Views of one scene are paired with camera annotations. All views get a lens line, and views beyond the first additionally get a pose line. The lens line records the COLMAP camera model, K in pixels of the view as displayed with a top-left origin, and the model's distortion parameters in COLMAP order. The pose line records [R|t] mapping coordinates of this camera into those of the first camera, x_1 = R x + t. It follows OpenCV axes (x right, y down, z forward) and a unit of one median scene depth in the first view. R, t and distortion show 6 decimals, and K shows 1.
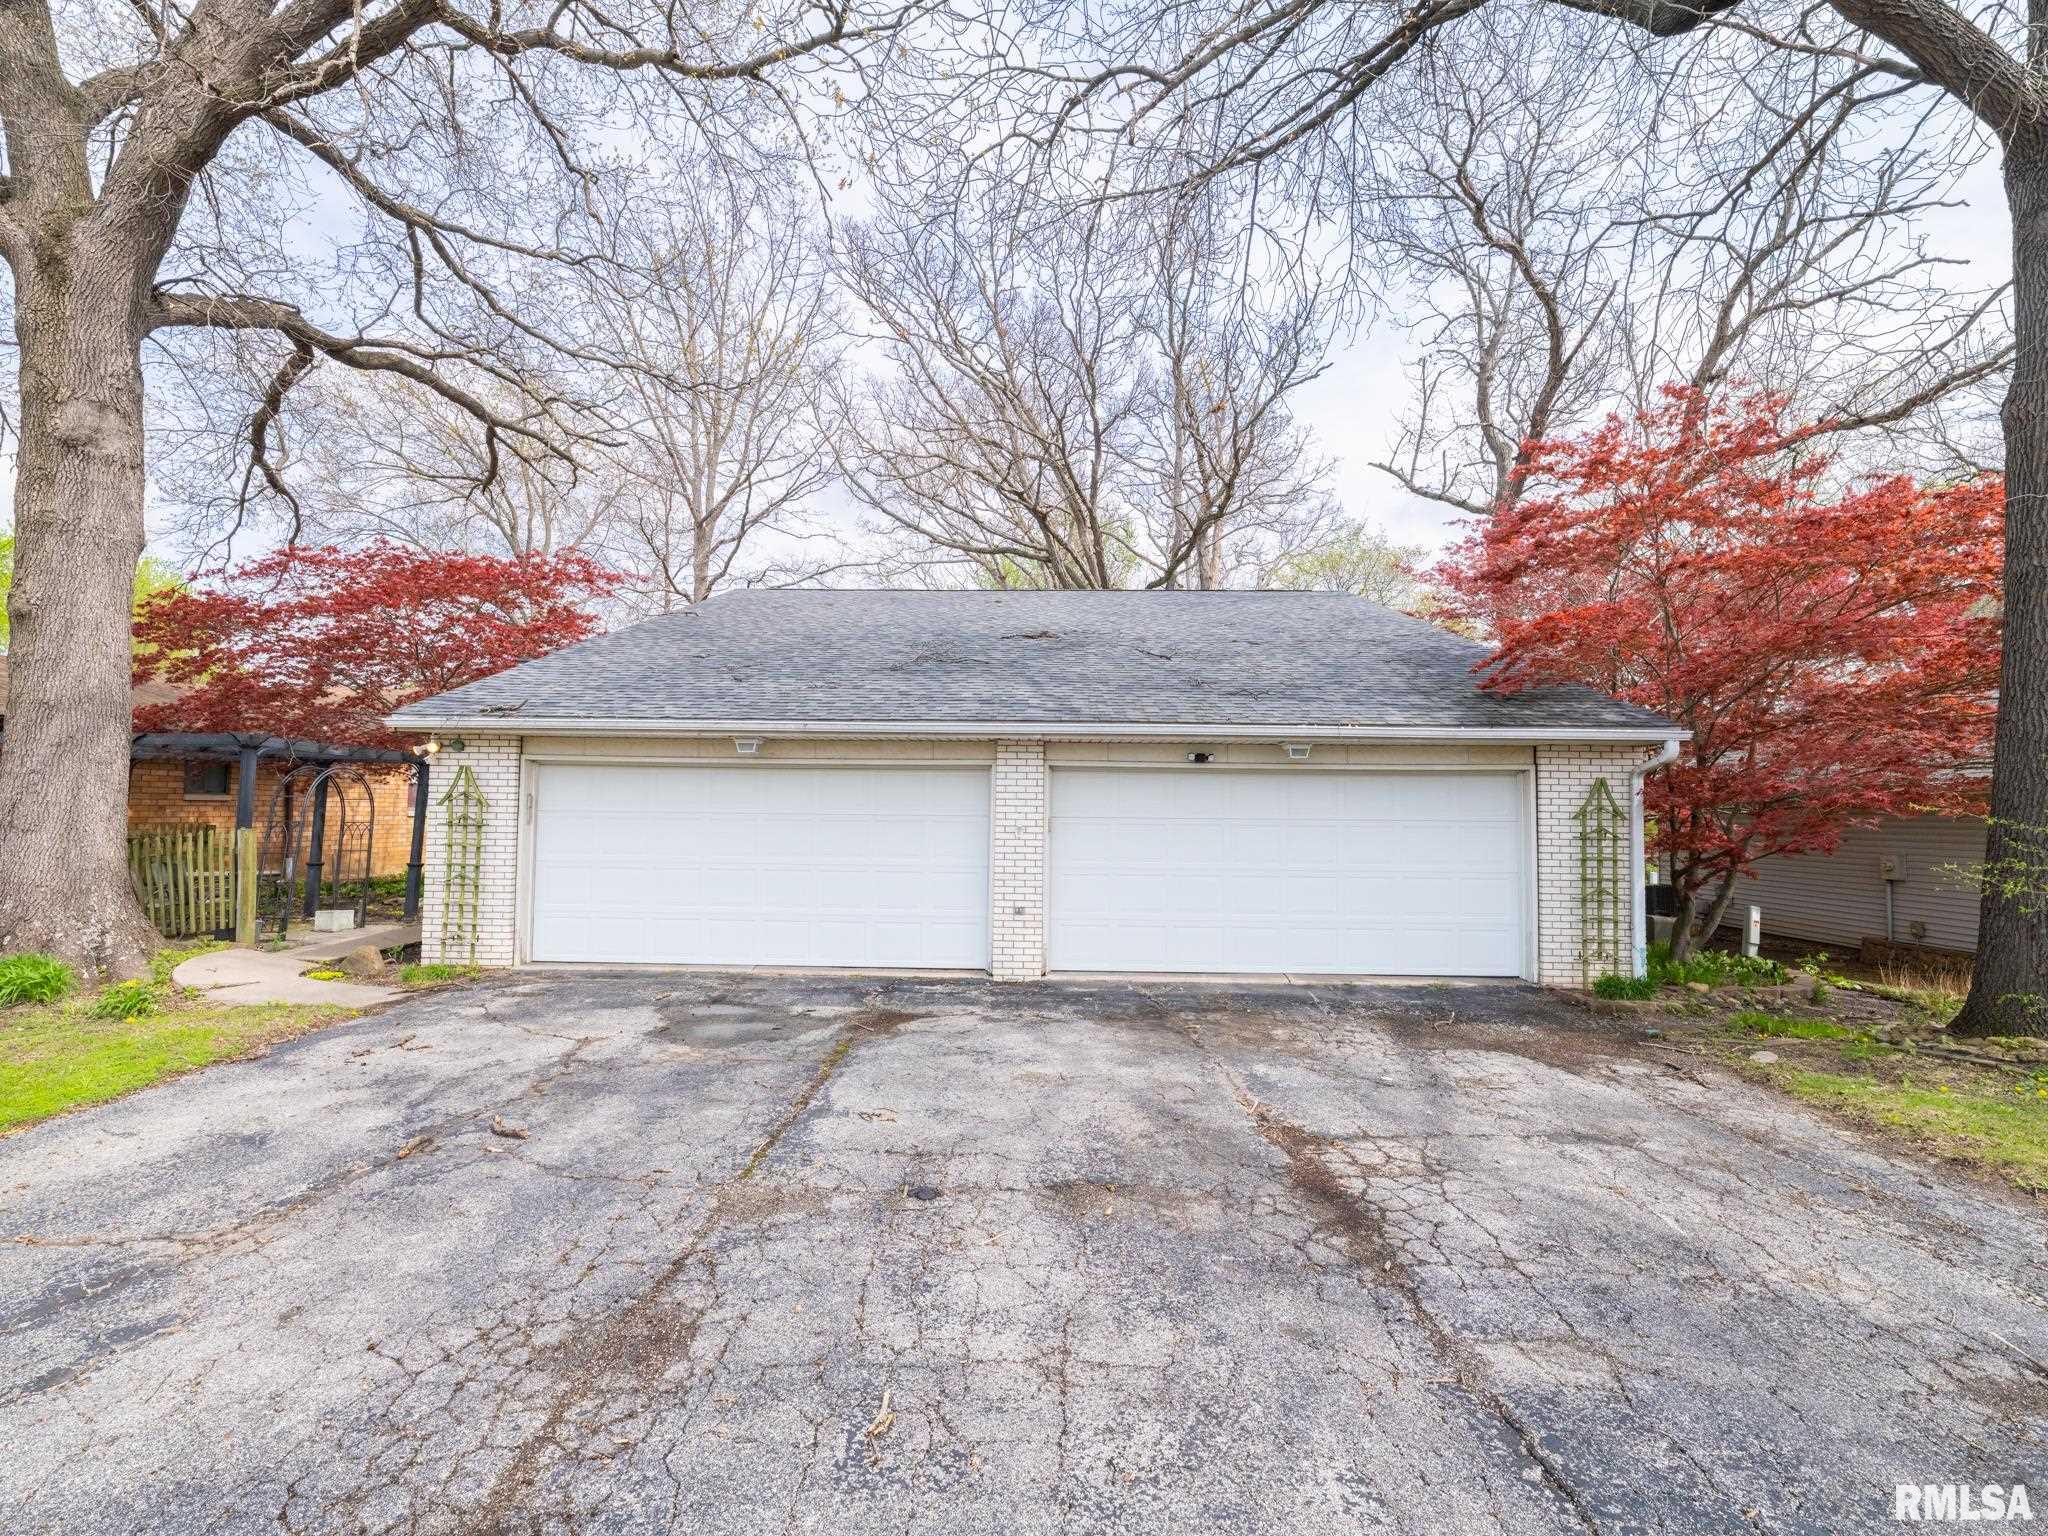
lens RADIAL K [[936.5, 0, 1024.0], [0, 936.5, 768.0], [0, 0, 1]] dist [-0.009200, 0.004542]
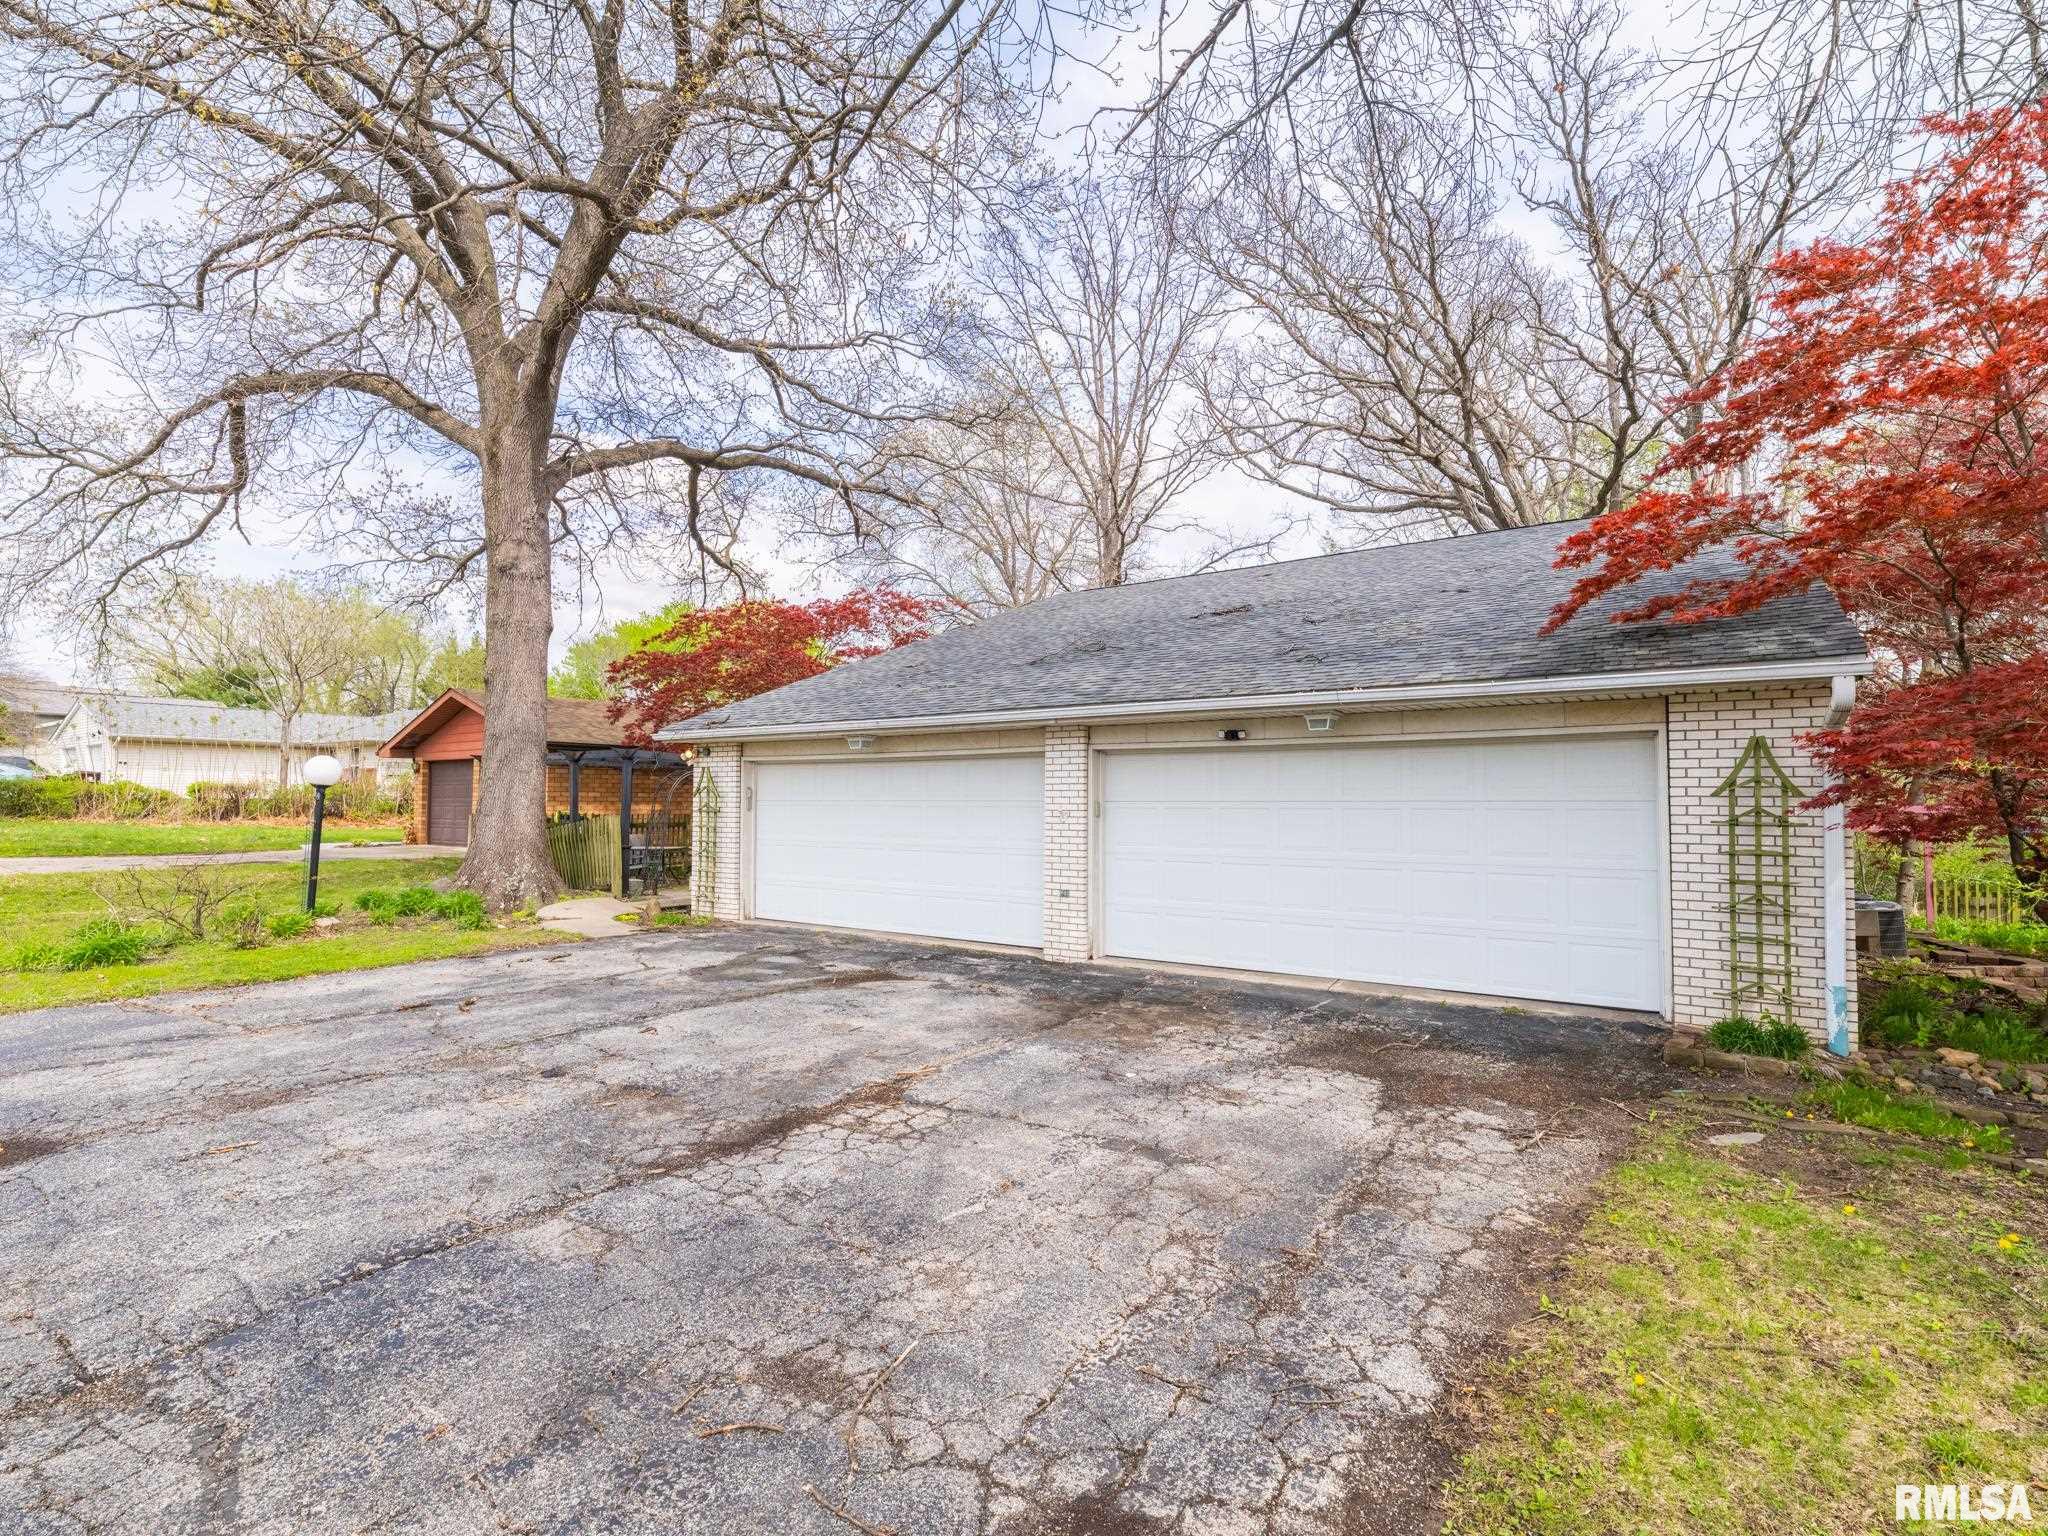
lens RADIAL K [[976.2, 0, 1024.0], [0, 976.2, 768.0], [0, 0, 1]] dist [-0.003541, -0.000031]
pose [[0.835953, -0.028740, -0.548048, 0.595188], [0.032378, 0.999471, -0.003026, 0.019735], [0.547845, -0.015215, 0.836442, 0.098137]]
